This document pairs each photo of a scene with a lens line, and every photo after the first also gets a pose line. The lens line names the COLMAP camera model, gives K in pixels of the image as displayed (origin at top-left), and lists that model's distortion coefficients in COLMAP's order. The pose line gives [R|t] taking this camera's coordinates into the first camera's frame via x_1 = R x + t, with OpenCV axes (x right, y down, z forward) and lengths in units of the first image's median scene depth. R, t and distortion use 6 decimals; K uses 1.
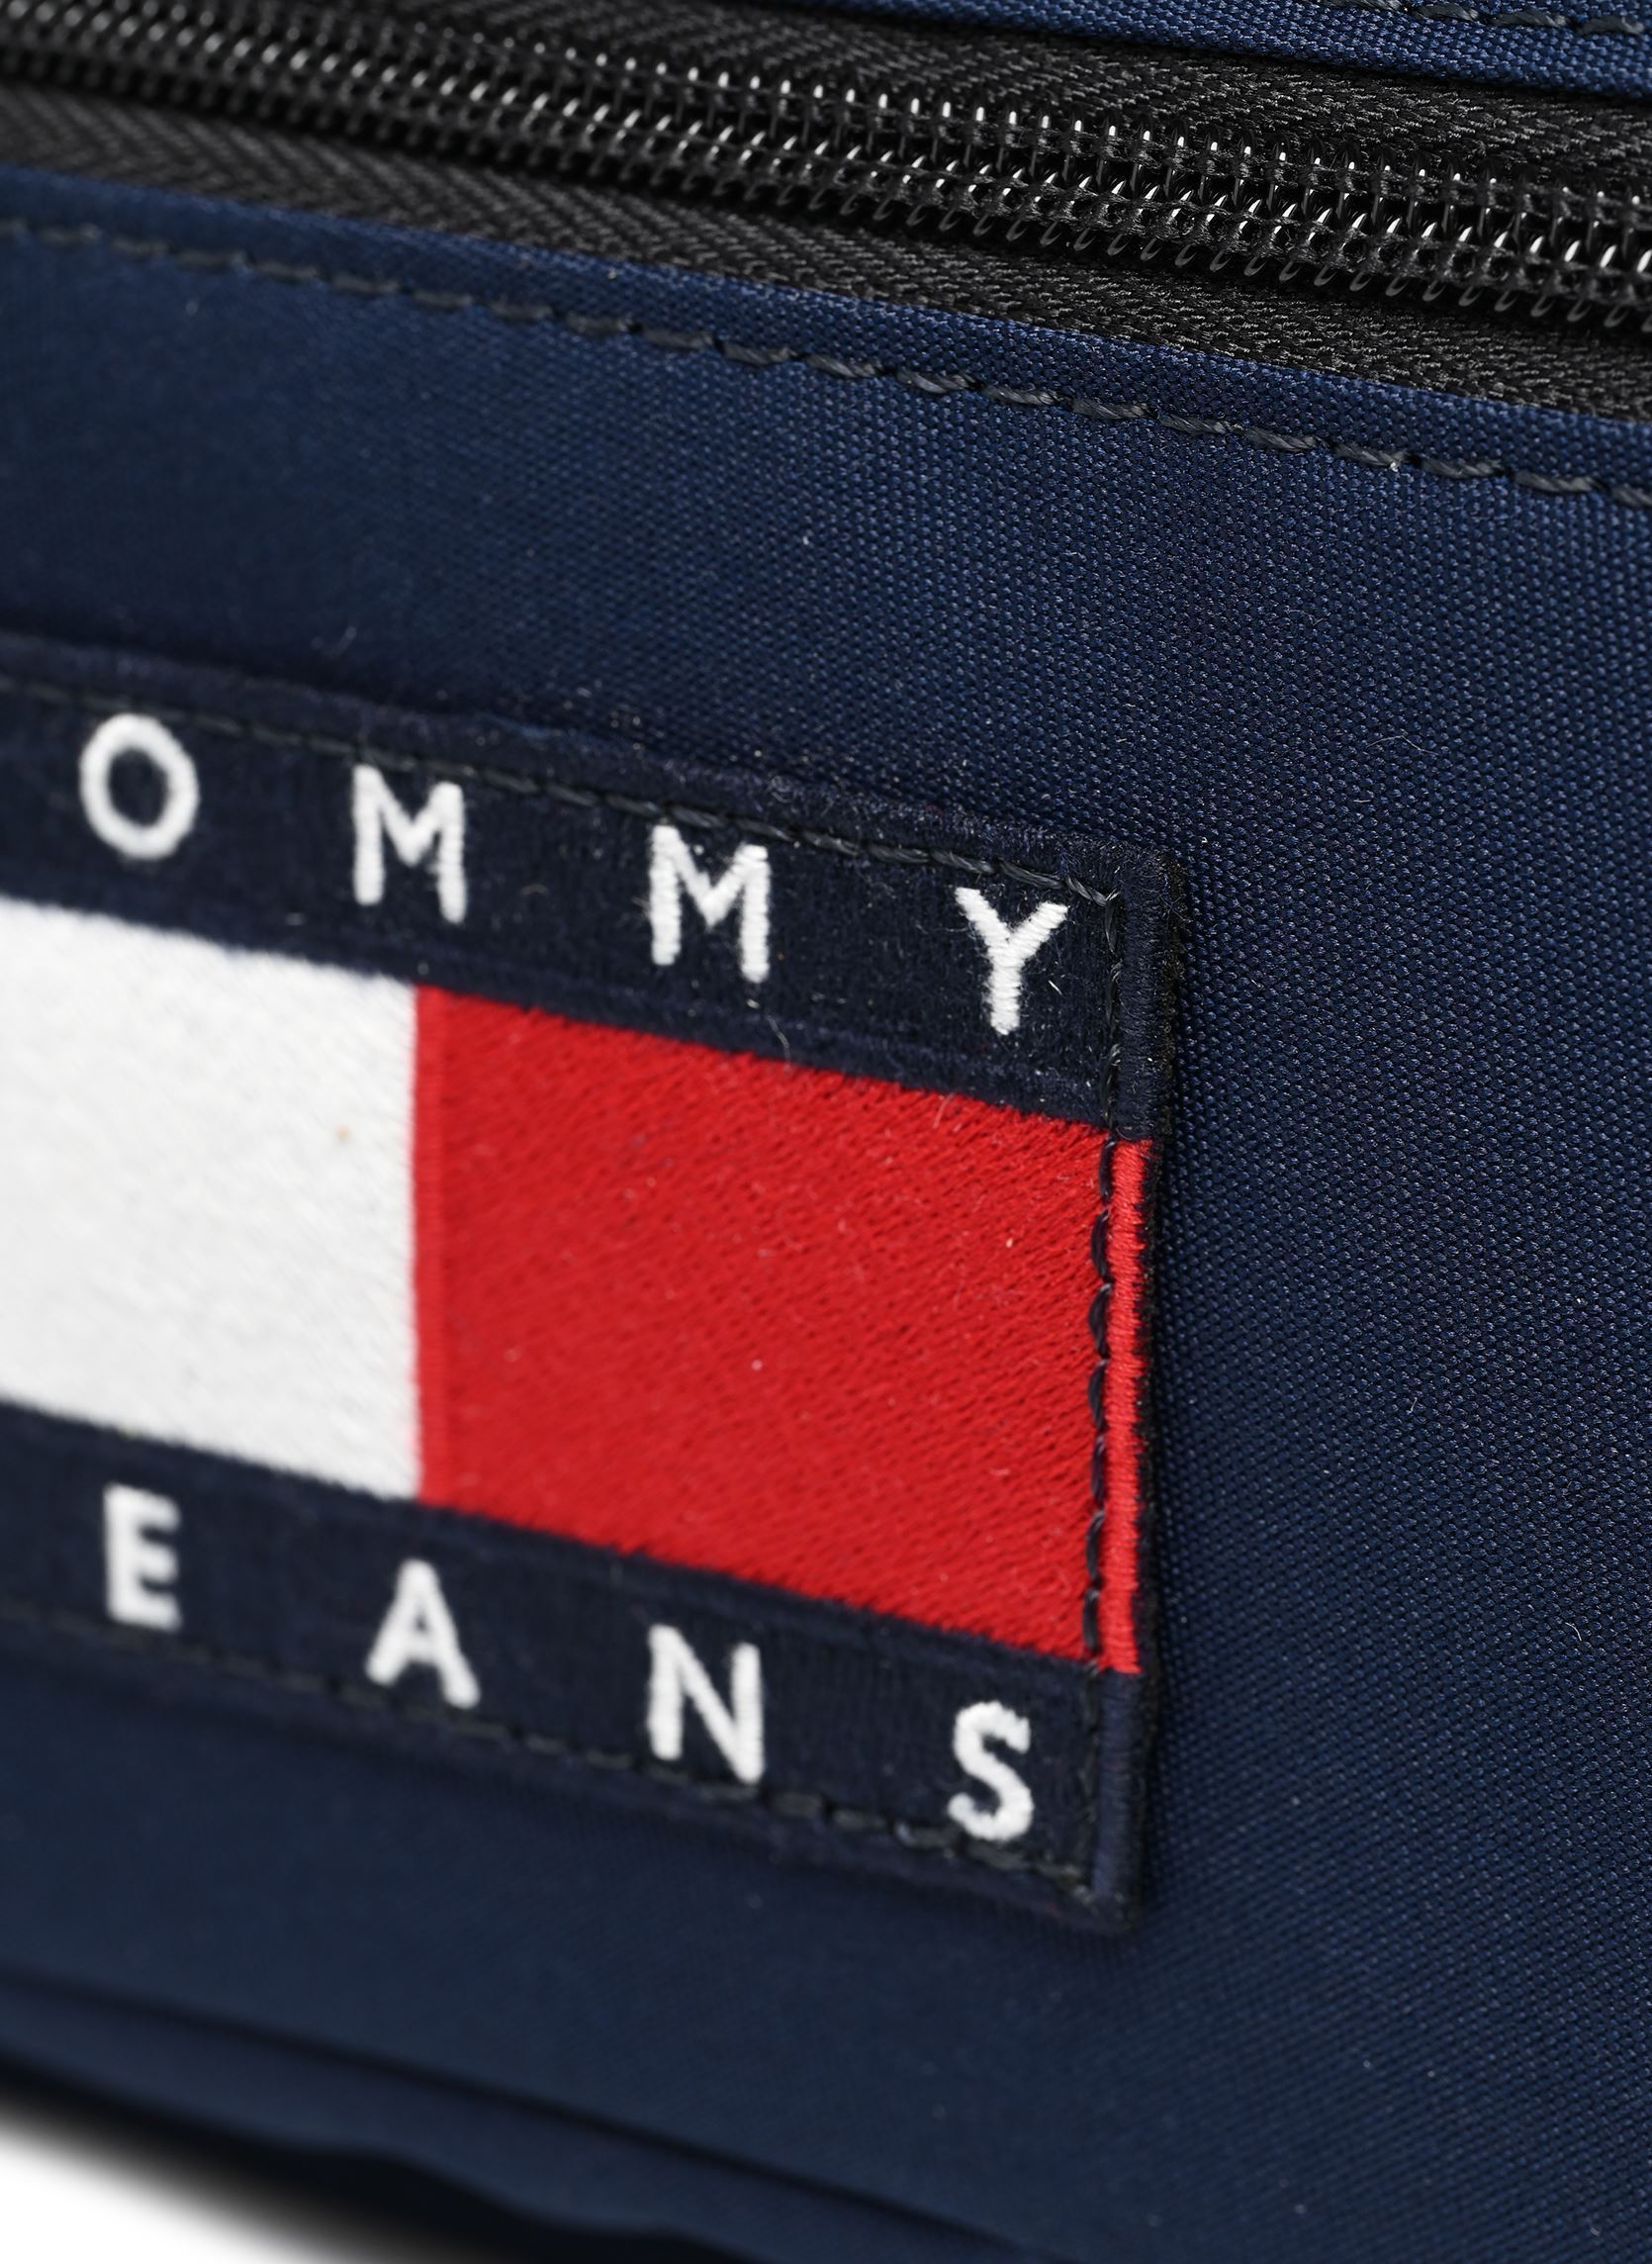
lens RADIAL K [[9332.1, 0, 826.0], [0, 9332.1, 1132.0], [0, 0, 1]] dist [0.133652, -3.347977]
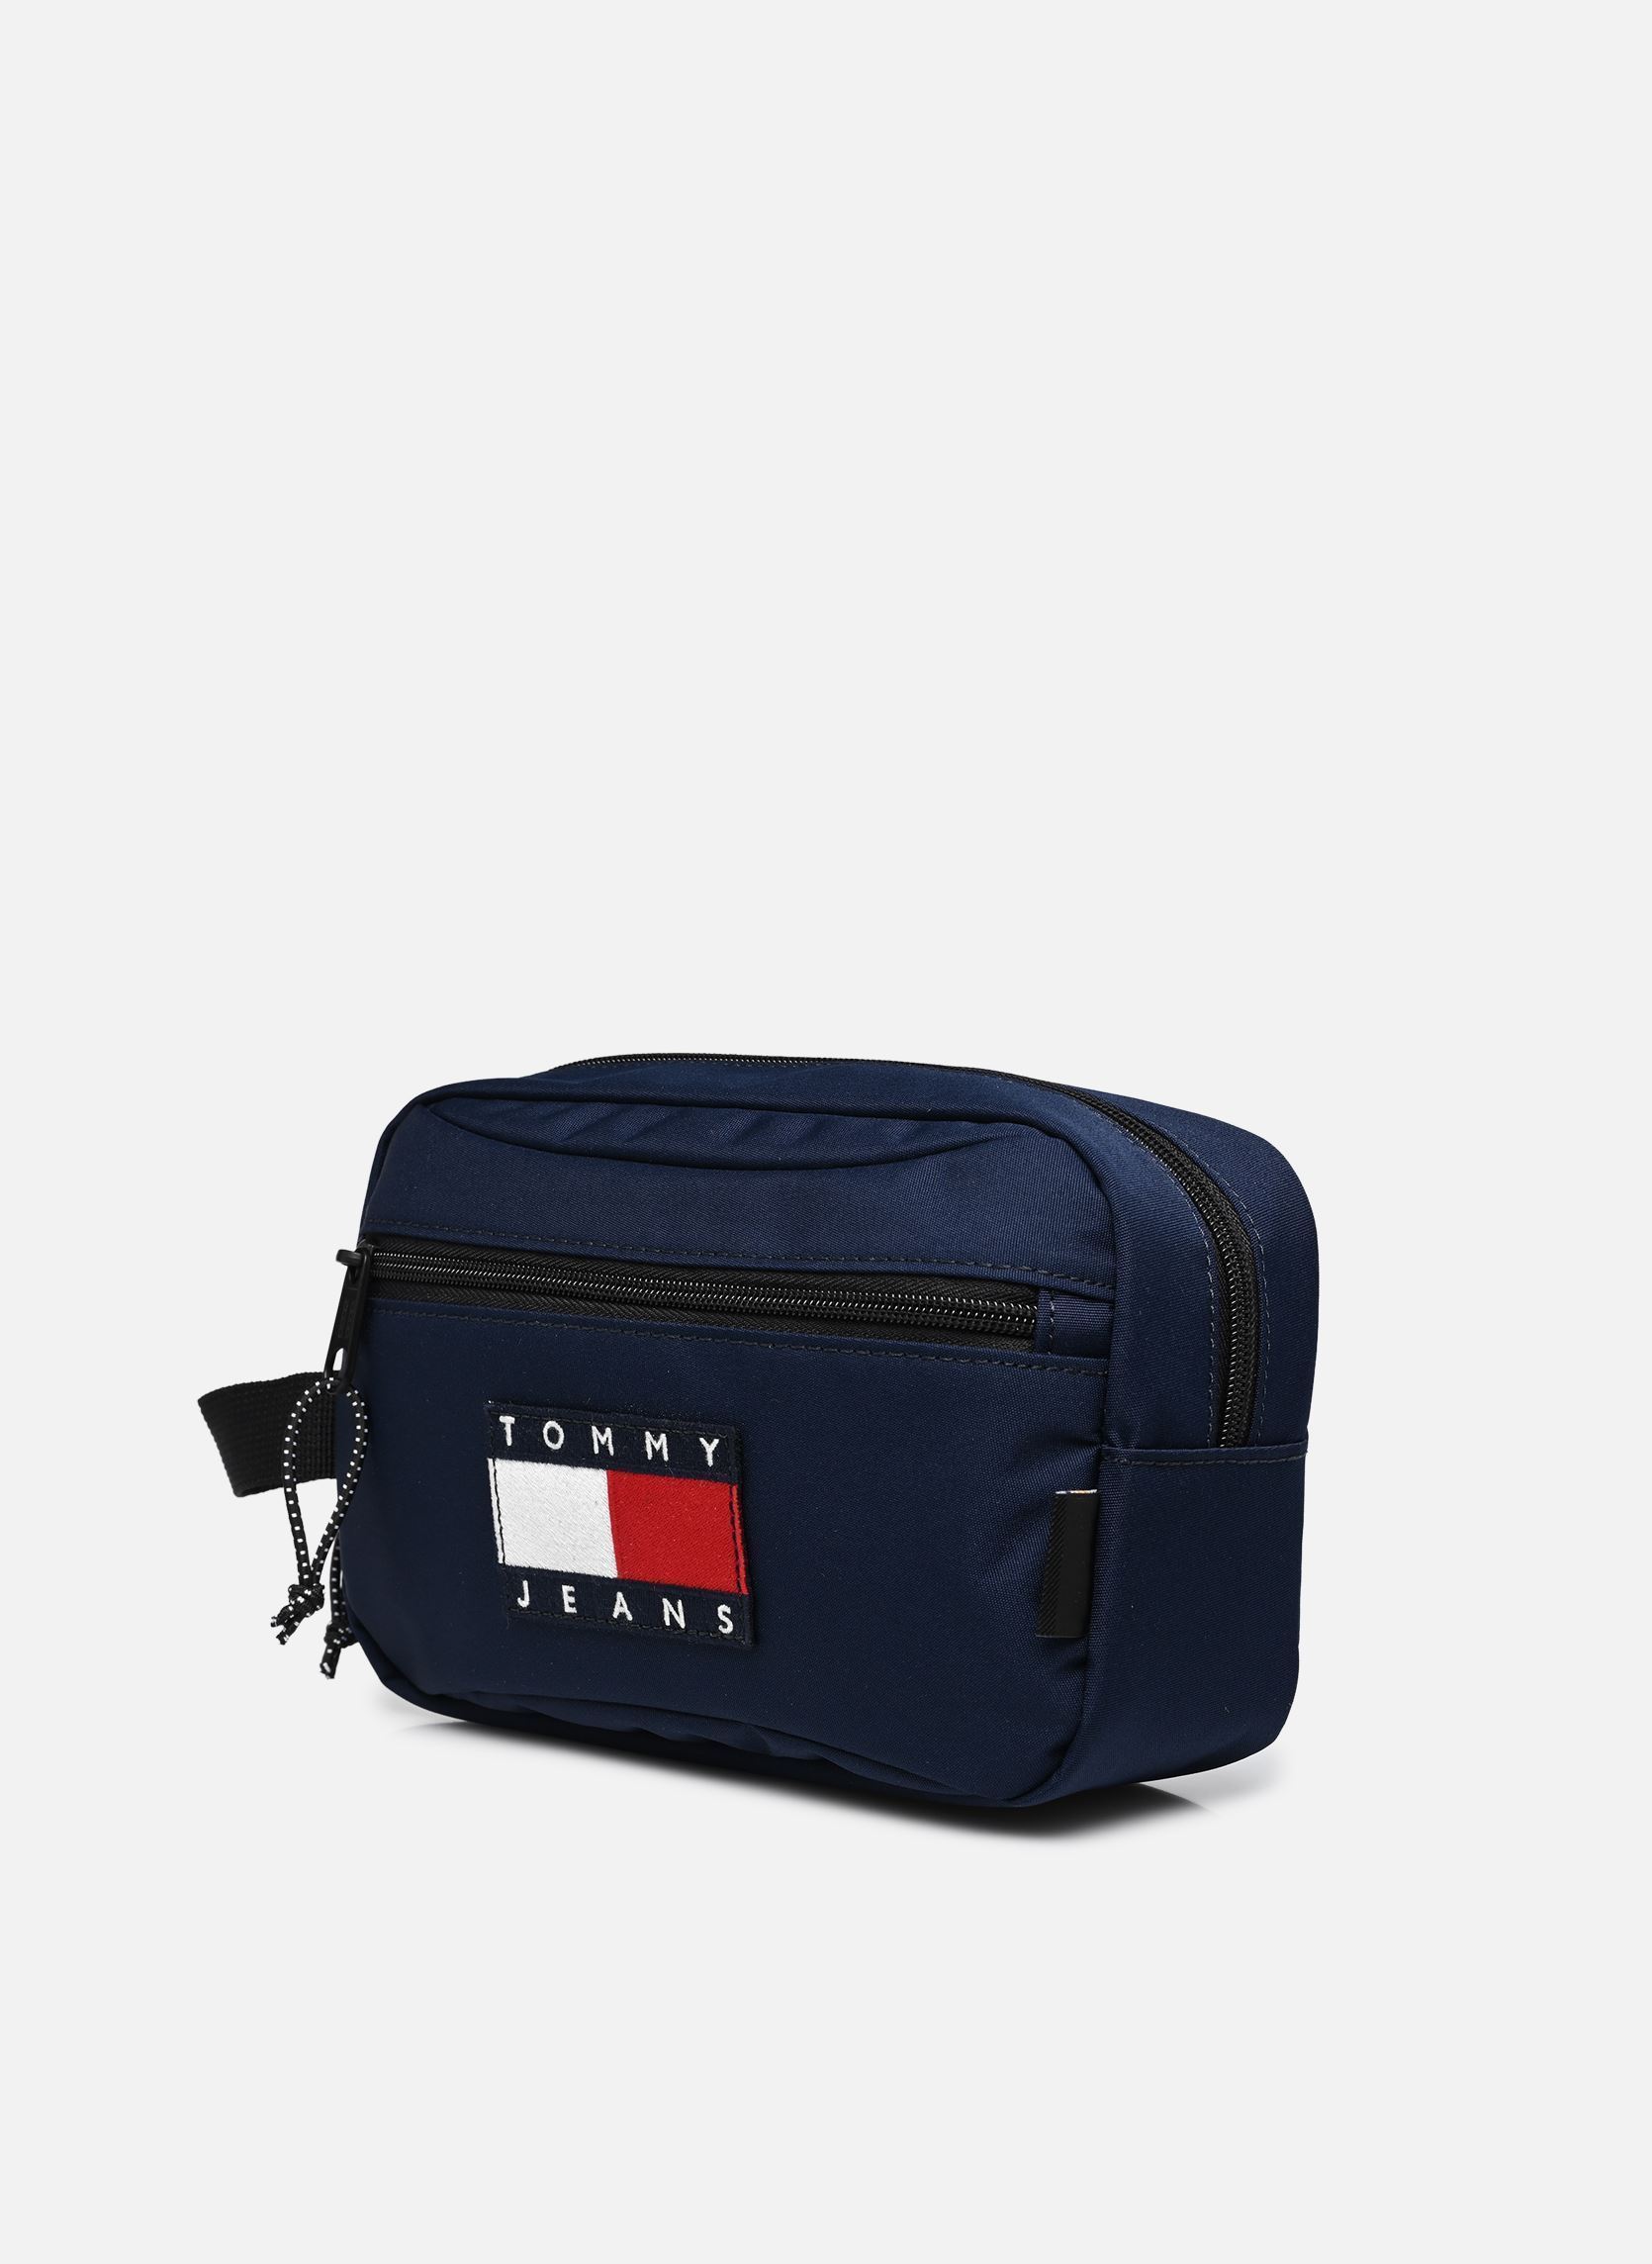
lens RADIAL K [[9332.1, 0, 826.0], [0, 9332.1, 1132.0], [0, 0, 1]] dist [0.133652, -3.347977]
pose [[0.977032, -0.079672, -0.197639, 1.060739], [0.052824, 0.989081, -0.137580, 0.493656], [0.206443, 0.123980, 0.970572, -3.785450]]
